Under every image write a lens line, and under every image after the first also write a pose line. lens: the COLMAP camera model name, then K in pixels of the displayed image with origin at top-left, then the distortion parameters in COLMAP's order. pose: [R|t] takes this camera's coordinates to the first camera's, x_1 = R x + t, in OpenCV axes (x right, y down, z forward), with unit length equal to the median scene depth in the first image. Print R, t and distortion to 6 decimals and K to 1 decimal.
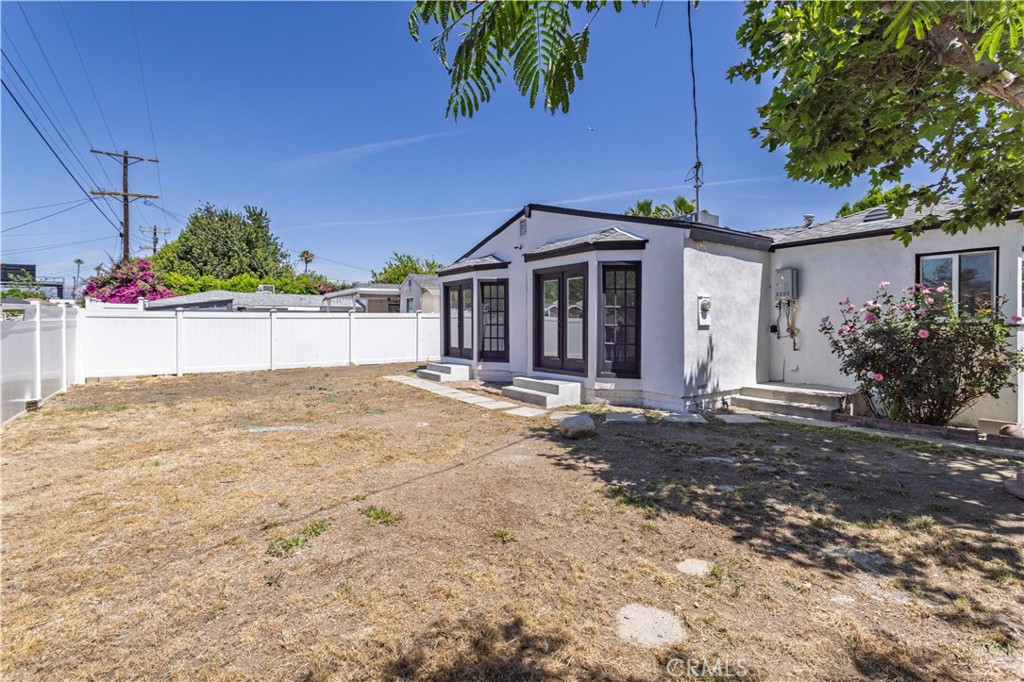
lens RADIAL K [[494.7, 0, 511.9], [0, 494.7, 336.4], [0, 0, 1]] dist [-0.021476, 0.009248]
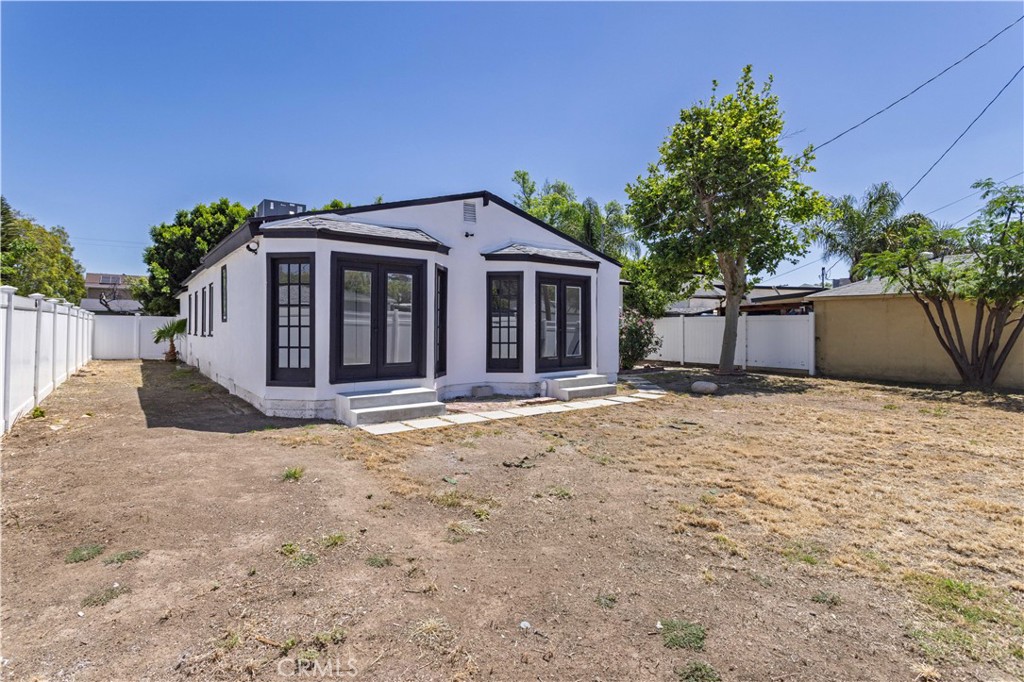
lens RADIAL K [[494.7, 0, 511.9], [0, 494.7, 336.4], [0, 0, 1]] dist [-0.021476, 0.009248]
pose [[-0.054726, -0.024364, 0.998204, -0.860593], [0.013635, 0.999591, 0.025145, -0.028292], [-0.998408, 0.014986, -0.054371, 1.004802]]
